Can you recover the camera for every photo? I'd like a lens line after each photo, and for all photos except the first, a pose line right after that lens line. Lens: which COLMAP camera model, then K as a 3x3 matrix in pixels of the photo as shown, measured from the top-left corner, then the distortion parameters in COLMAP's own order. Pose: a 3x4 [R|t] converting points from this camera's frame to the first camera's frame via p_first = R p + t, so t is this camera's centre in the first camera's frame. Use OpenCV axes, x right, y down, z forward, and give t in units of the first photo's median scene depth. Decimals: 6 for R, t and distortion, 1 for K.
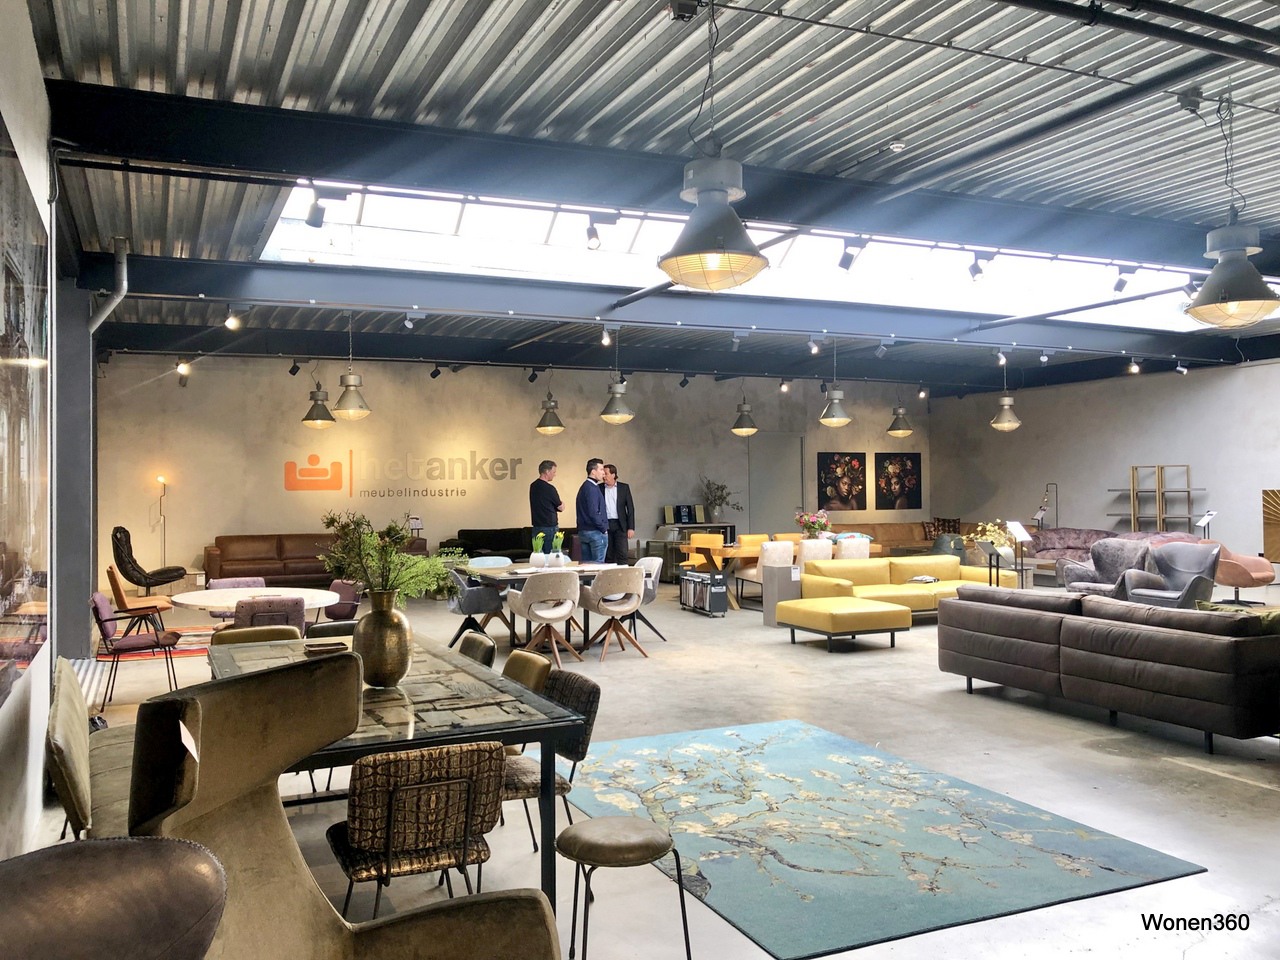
lens RADIAL K [[1074.1, 0, 637.7], [0, 1074.1, 479.8], [0, 0, 1]] dist [0.009100, -0.000640]
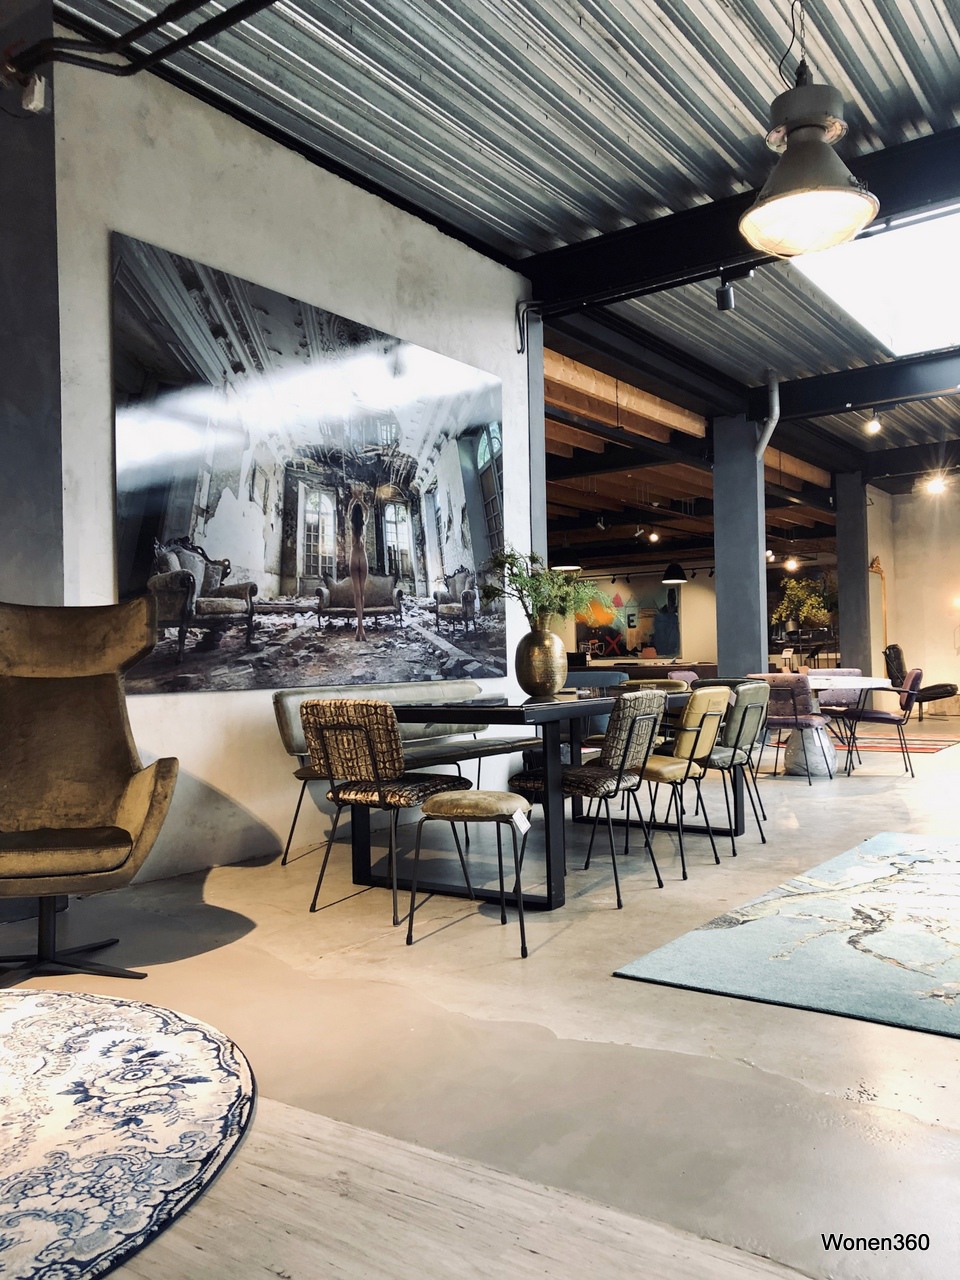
lens RADIAL K [[1074.1, 0, 478.7], [0, 1074.1, 641.2], [0, 0, 1]] dist [0.009100, -0.000640]
pose [[0.520869, -0.008331, -0.853596, 0.733466], [0.010548, 0.999939, -0.003323, 0.141379], [0.853572, -0.007273, 0.520925, 0.361606]]
